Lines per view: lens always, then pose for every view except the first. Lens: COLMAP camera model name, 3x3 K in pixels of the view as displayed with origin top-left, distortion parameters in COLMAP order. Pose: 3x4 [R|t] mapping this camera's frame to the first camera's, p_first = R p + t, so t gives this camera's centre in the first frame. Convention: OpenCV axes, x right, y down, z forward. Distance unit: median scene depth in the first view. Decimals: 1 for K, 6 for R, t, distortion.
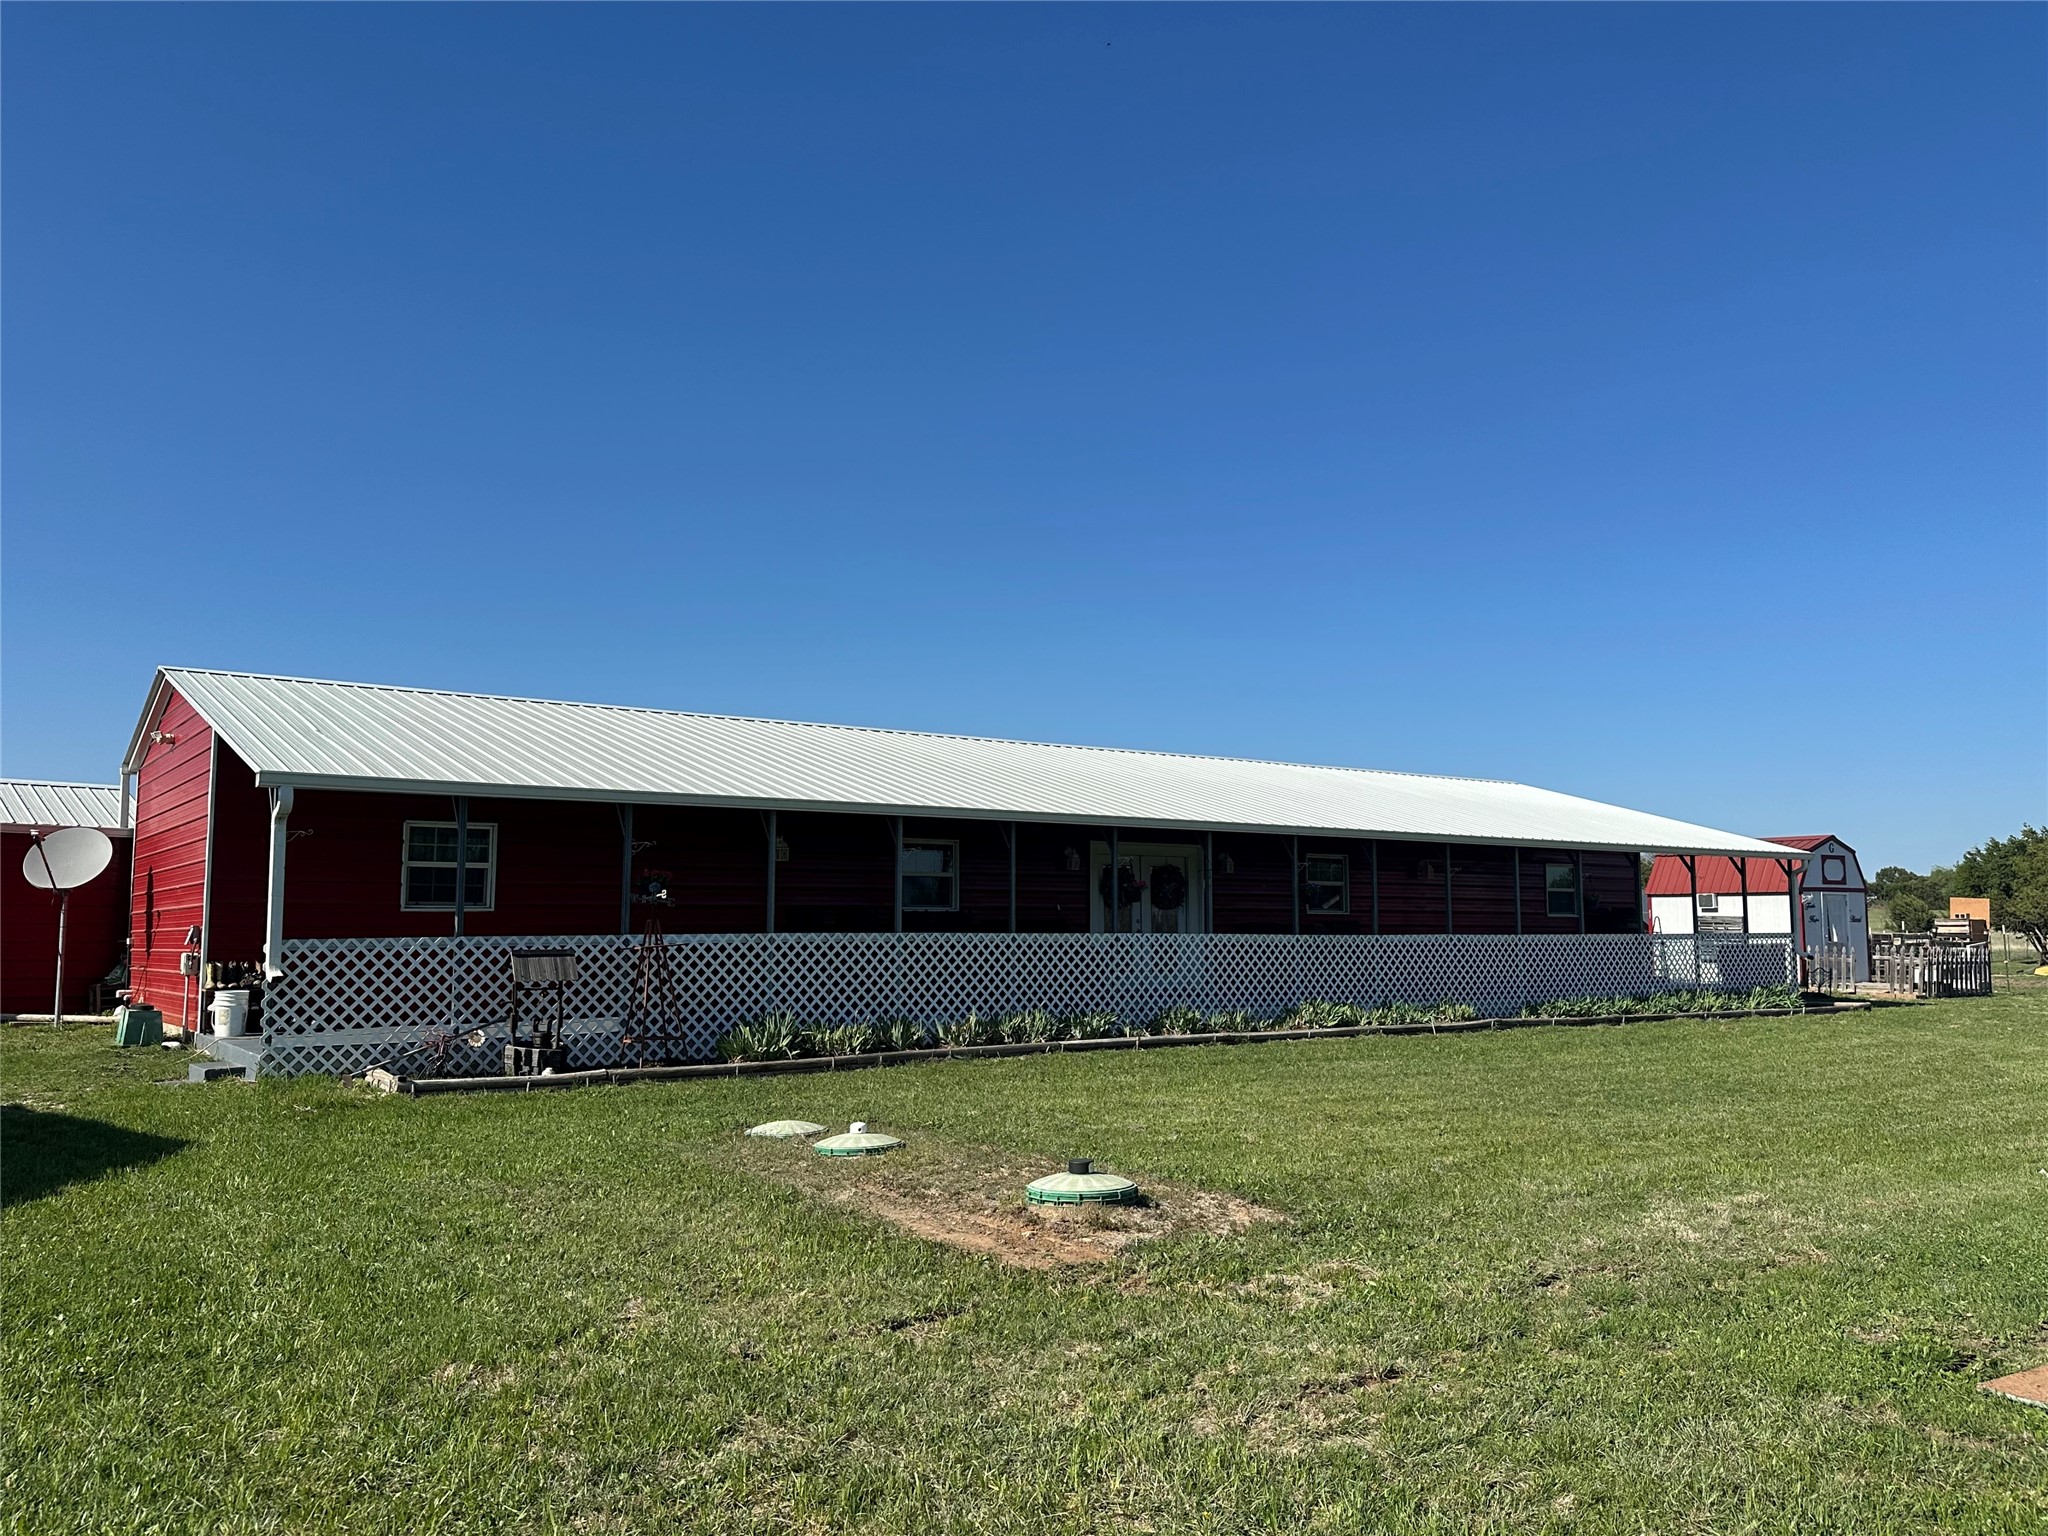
lens RADIAL K [[1558.4, 0, 1025.2], [0, 1558.4, 766.6], [0, 0, 1]] dist [-0.004539, -0.001705]
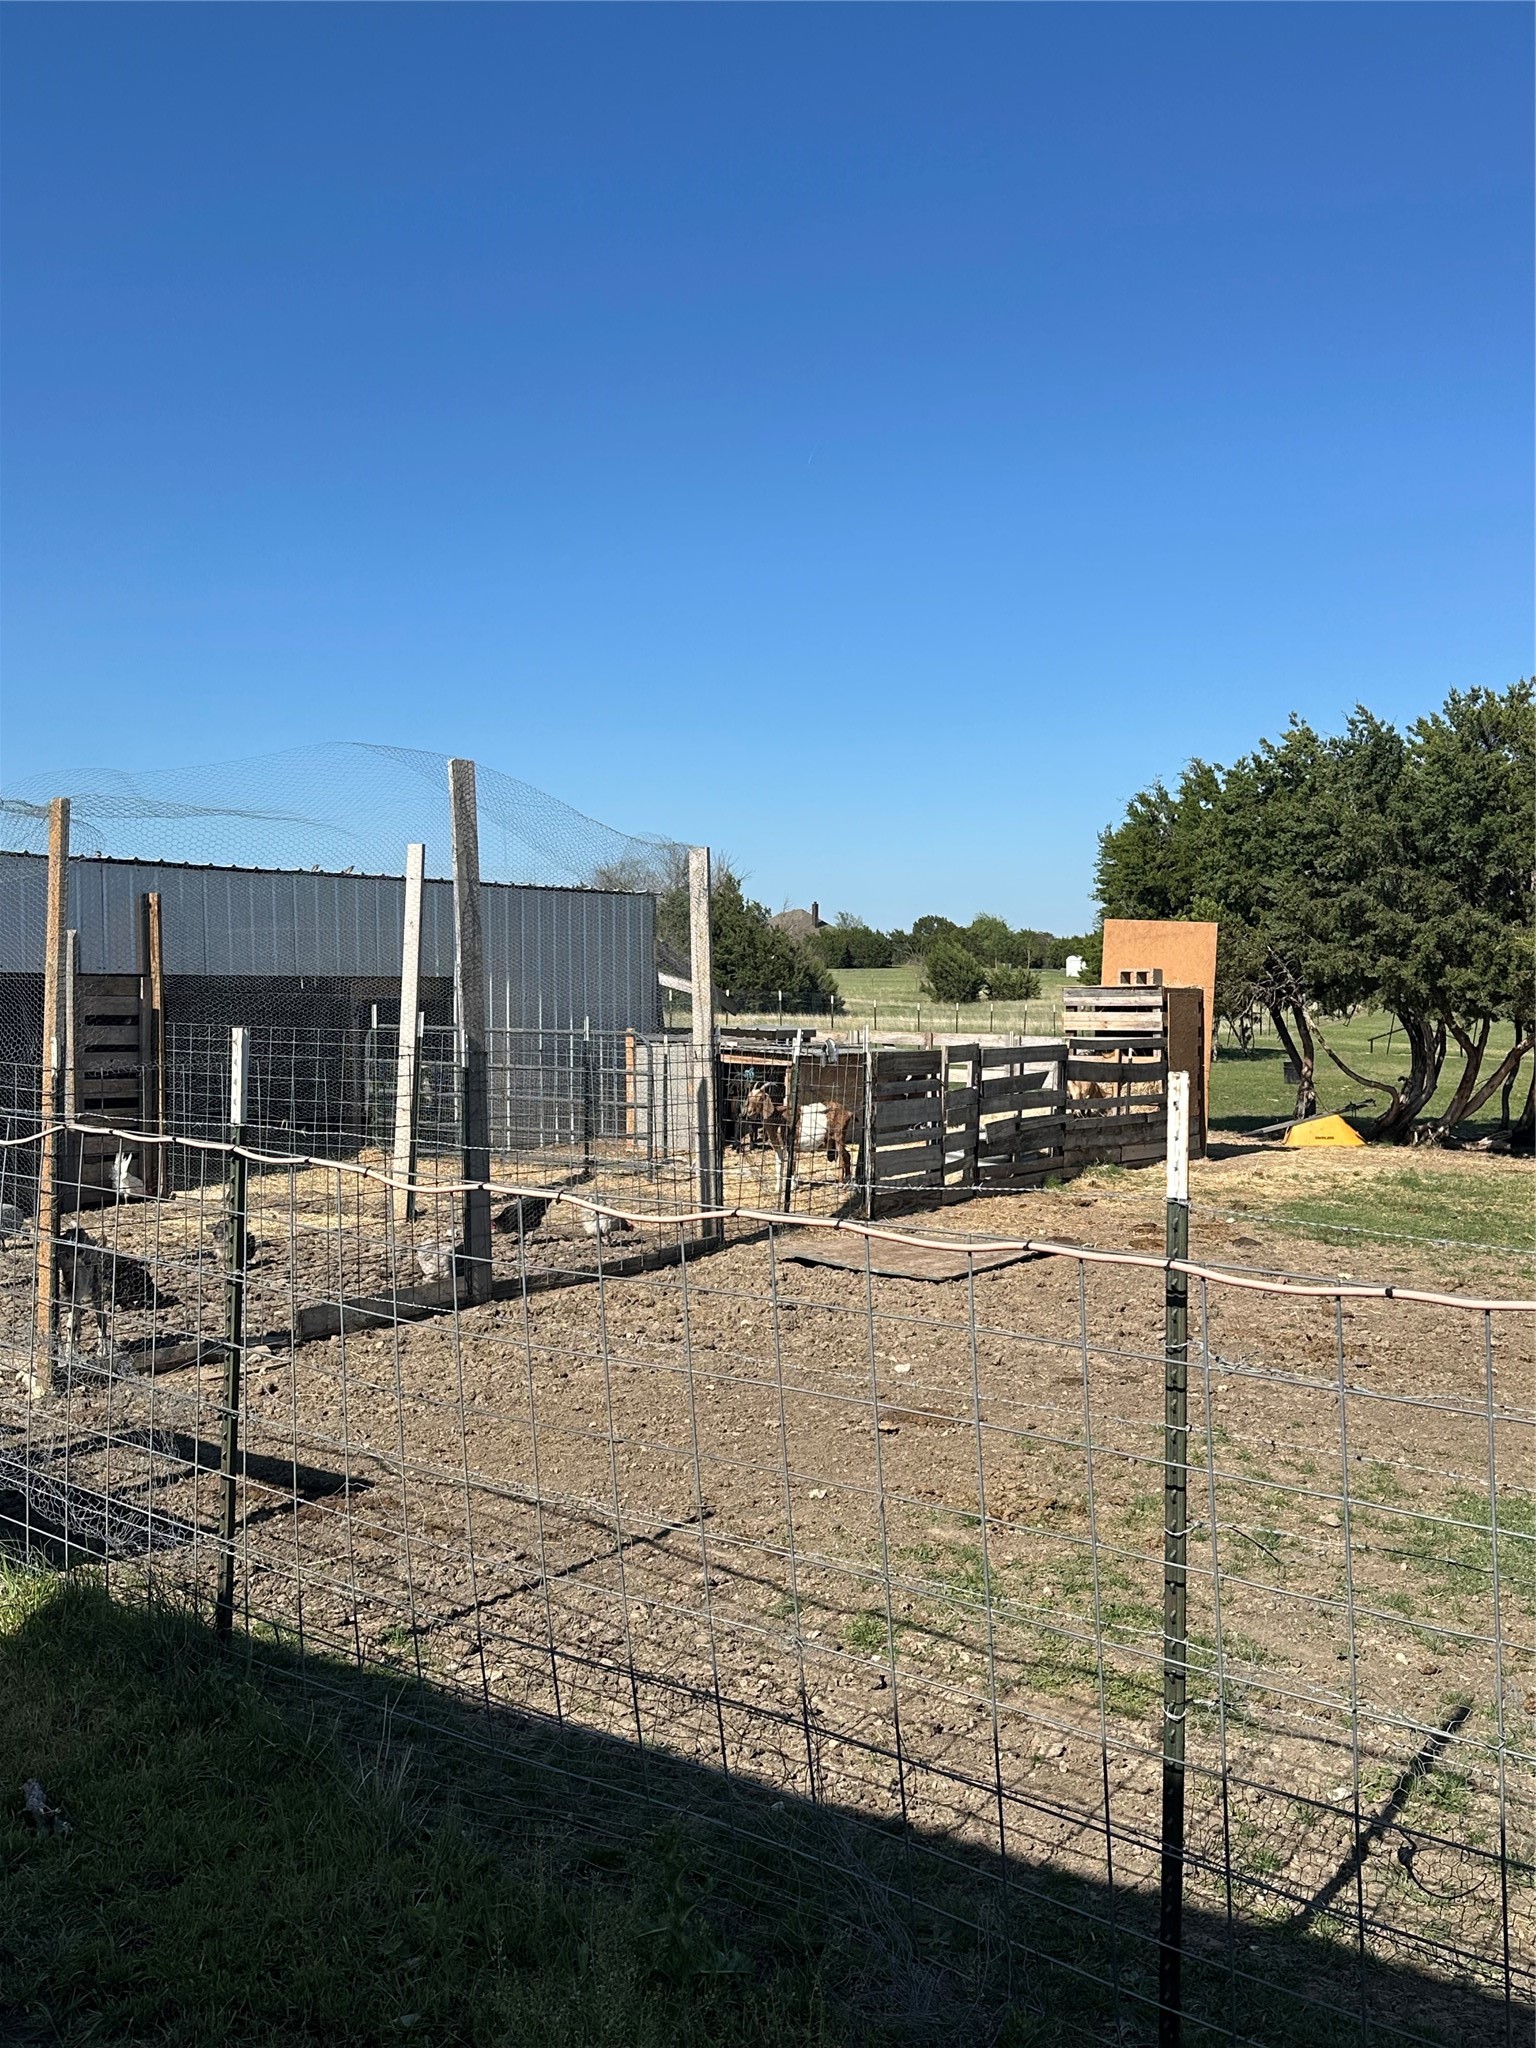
lens RADIAL K [[1895.3, 0, 767.7], [0, 1895.3, 1022.3], [0, 0, 1]] dist [0.000810, 0.000000]
pose [[0.912167, -0.003244, 0.409807, 0.352872], [-0.047422, 0.992416, 0.113410, 0.061308], [-0.407067, -0.122883, 0.905095, 0.638237]]
